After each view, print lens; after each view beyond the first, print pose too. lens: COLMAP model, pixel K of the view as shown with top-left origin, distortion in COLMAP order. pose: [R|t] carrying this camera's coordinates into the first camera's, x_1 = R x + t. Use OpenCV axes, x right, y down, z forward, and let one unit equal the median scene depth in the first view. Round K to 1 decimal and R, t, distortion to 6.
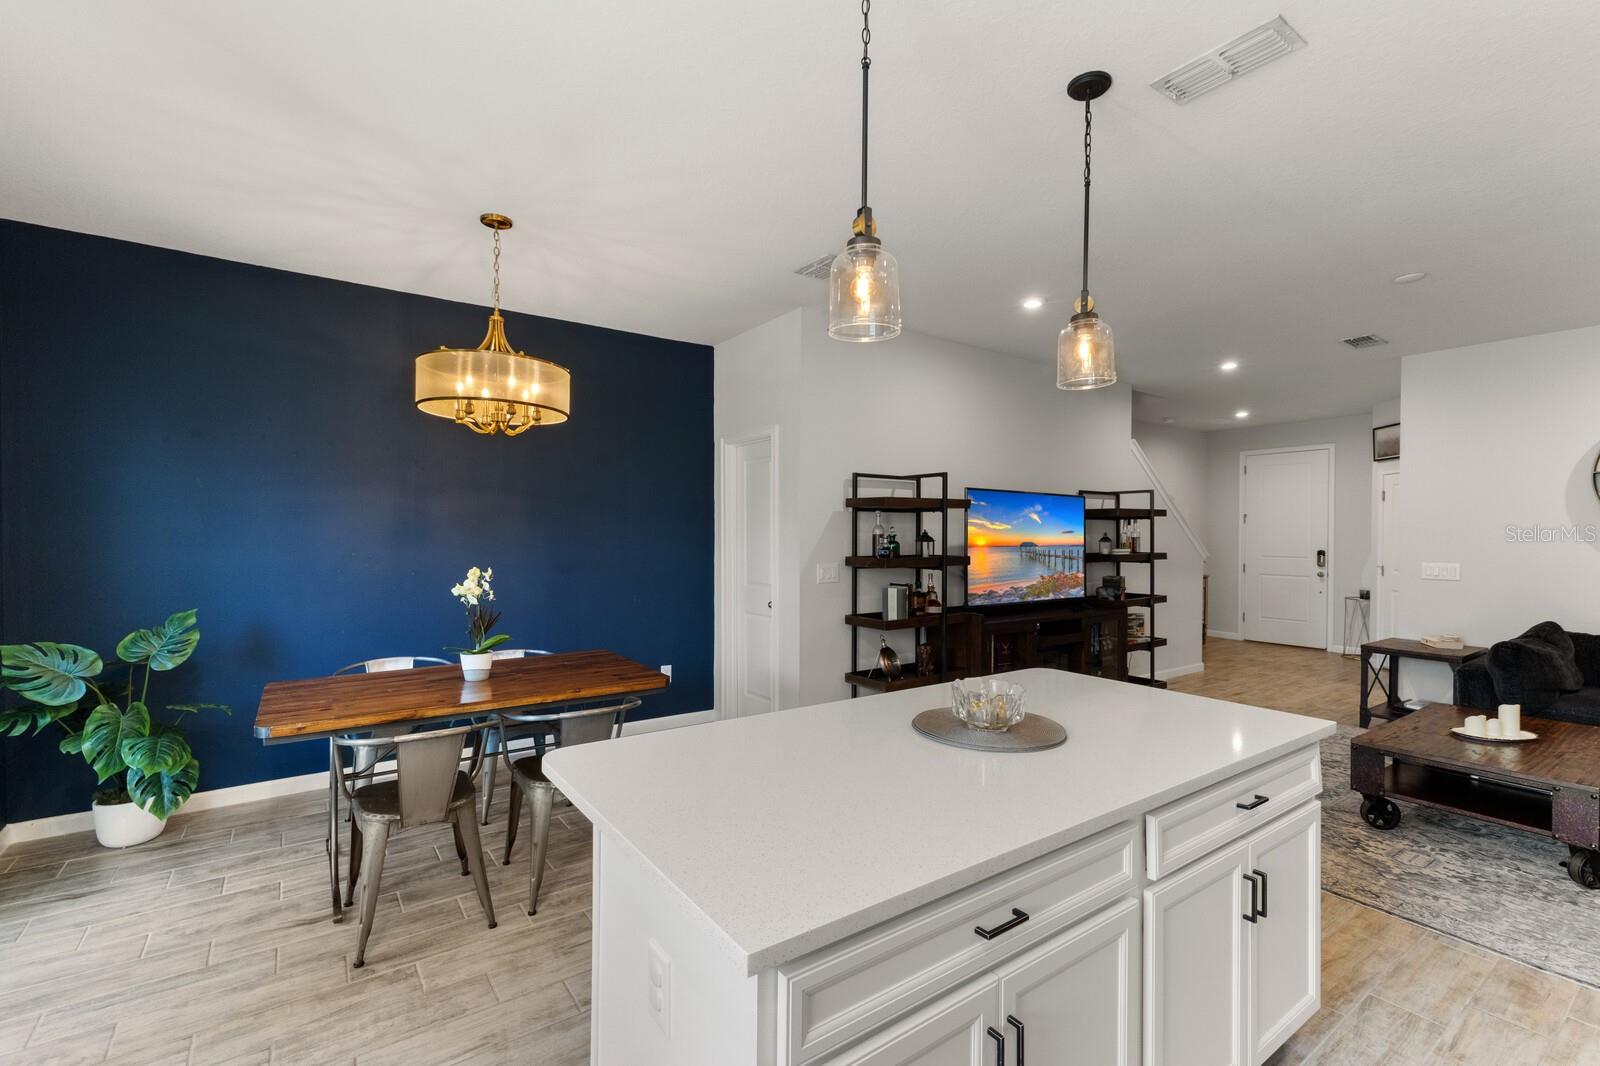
lens RADIAL K [[693.8, 0, 796.2], [0, 693.8, 535.3], [0, 0, 1]] dist [0.000403, -0.003153]
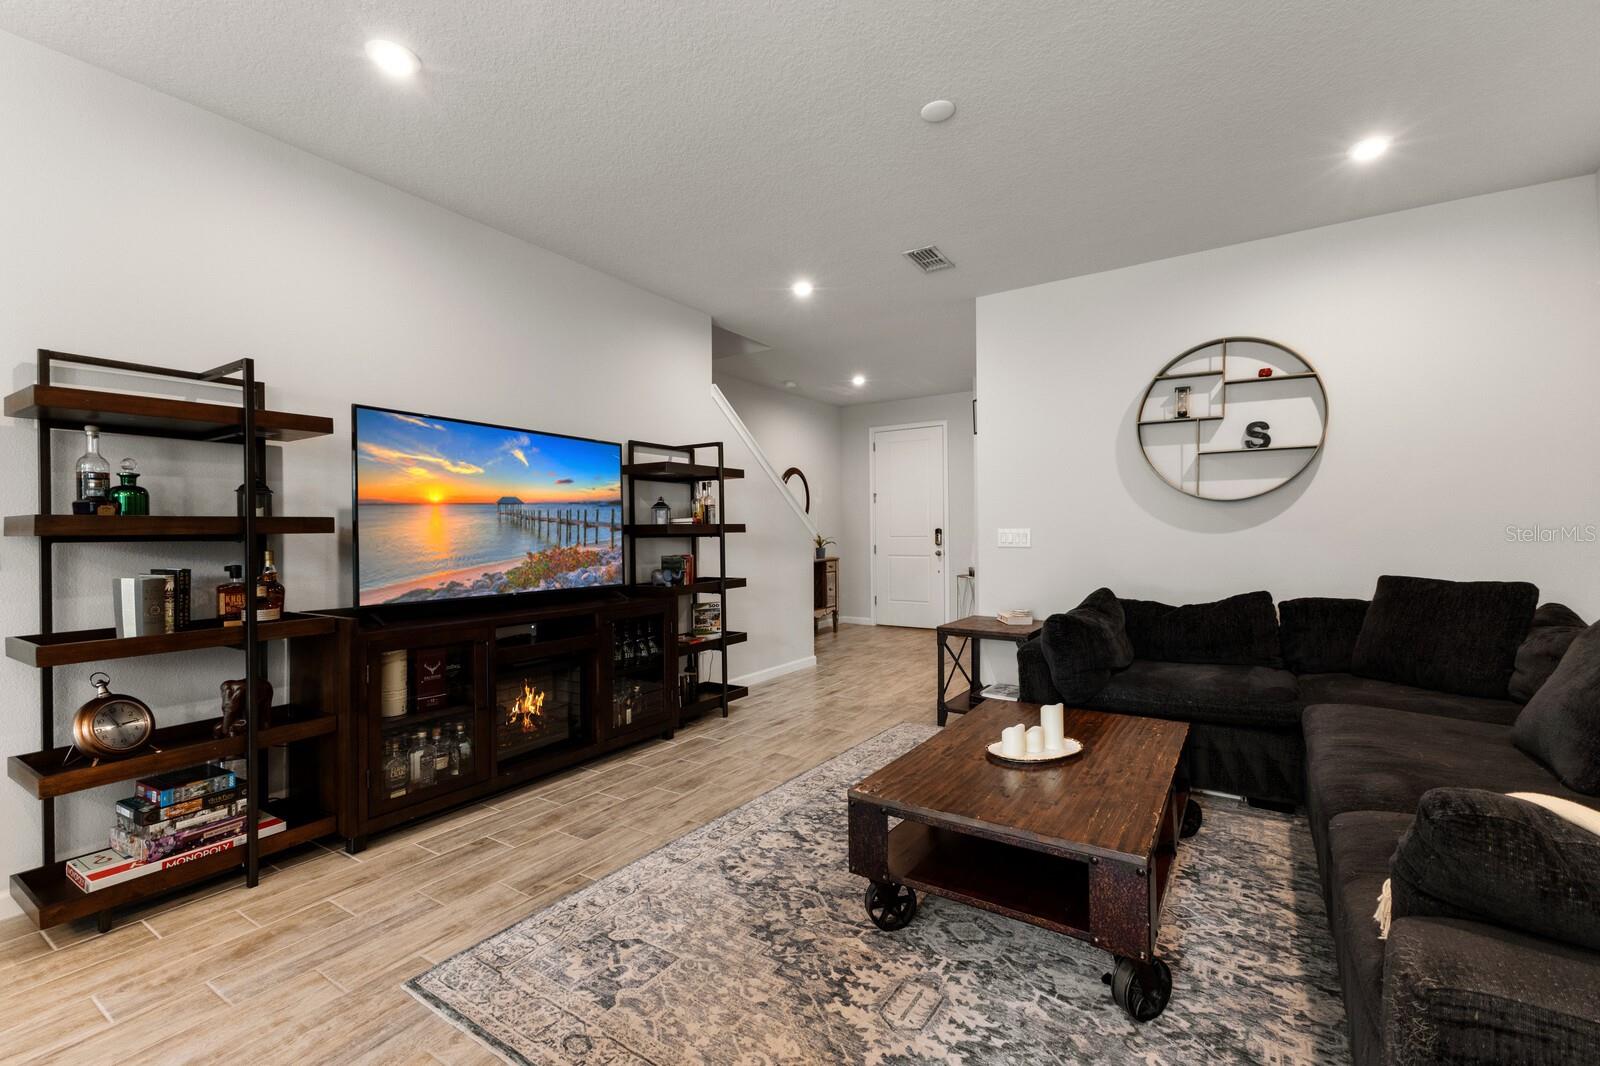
lens RADIAL K [[688.6, 0, 805.4], [0, 688.6, 523.1], [0, 0, 1]] dist [0.003378, 0.000087]
pose [[0.922042, -0.007353, 0.387021, 0.345899], [0.014266, 0.999786, -0.014991, 0.043194], [-0.386827, 0.019343, 0.921949, 0.290999]]
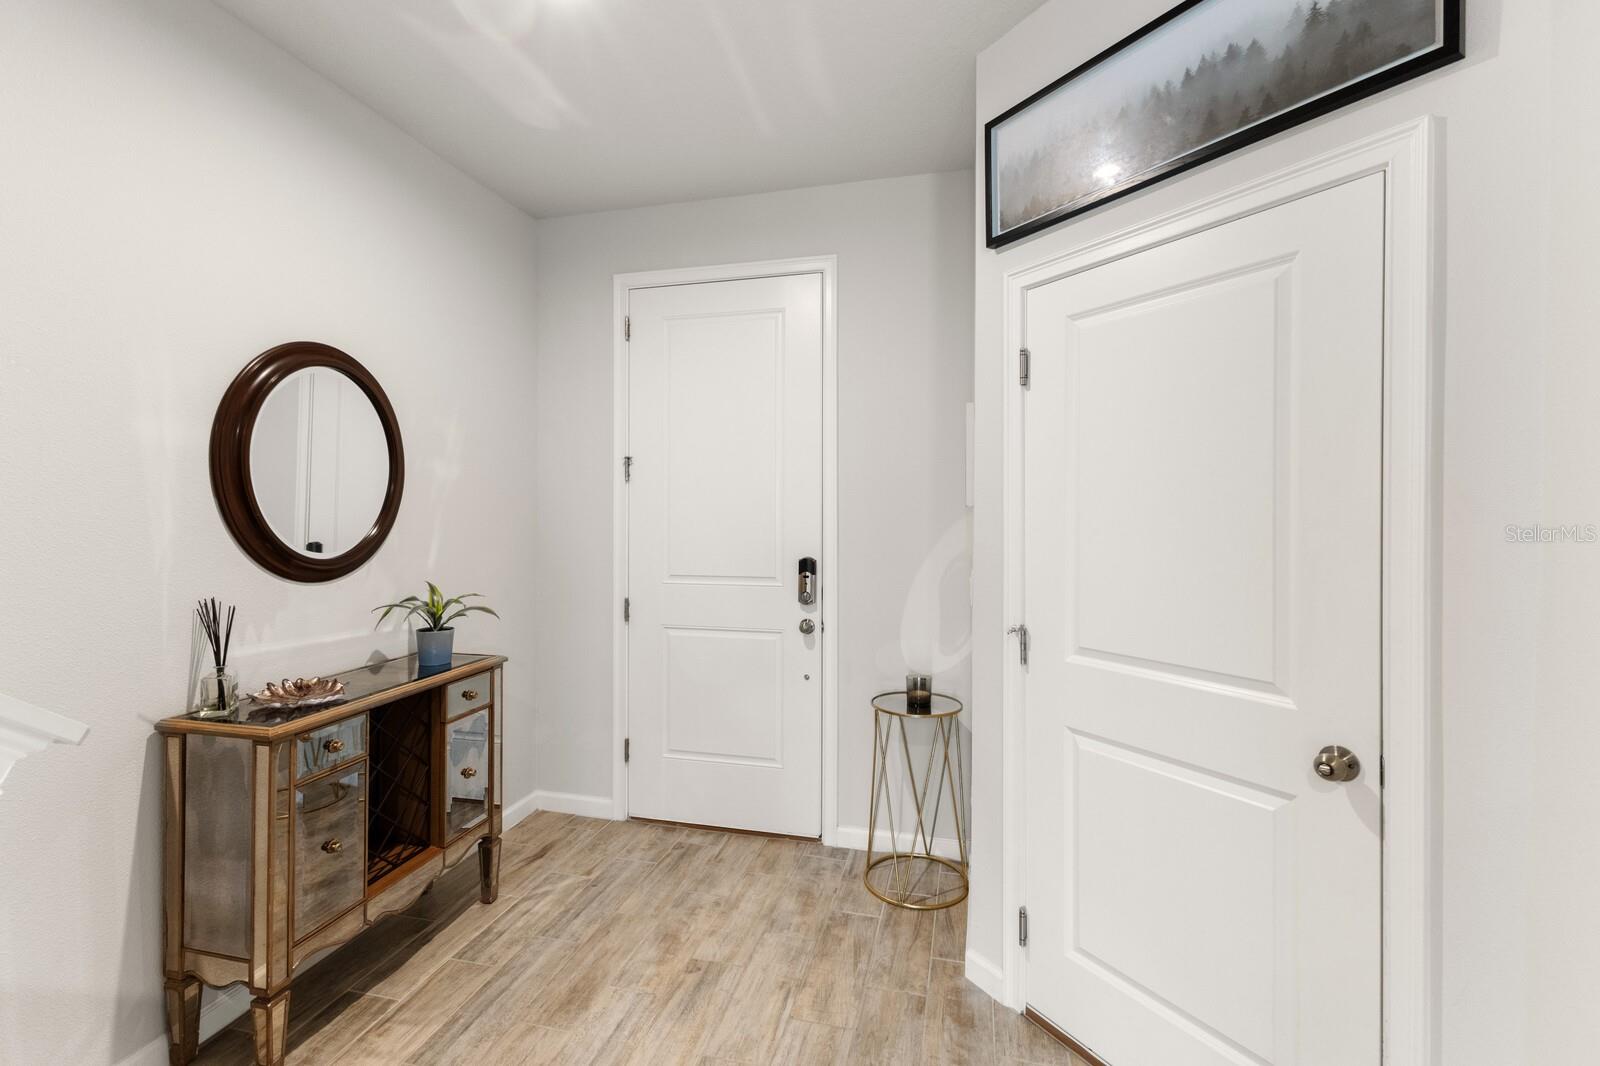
lens RADIAL K [[717.5, 0, 800.0], [0, 717.5, 533.0], [0, 0, 1]] dist [0.002393, 0.000327]
pose [[0.749736, -0.017790, 0.661497, 0.861769], [0.002587, 0.999710, 0.023954, 0.000433], [-0.661731, -0.016247, 0.749565, 1.223877]]
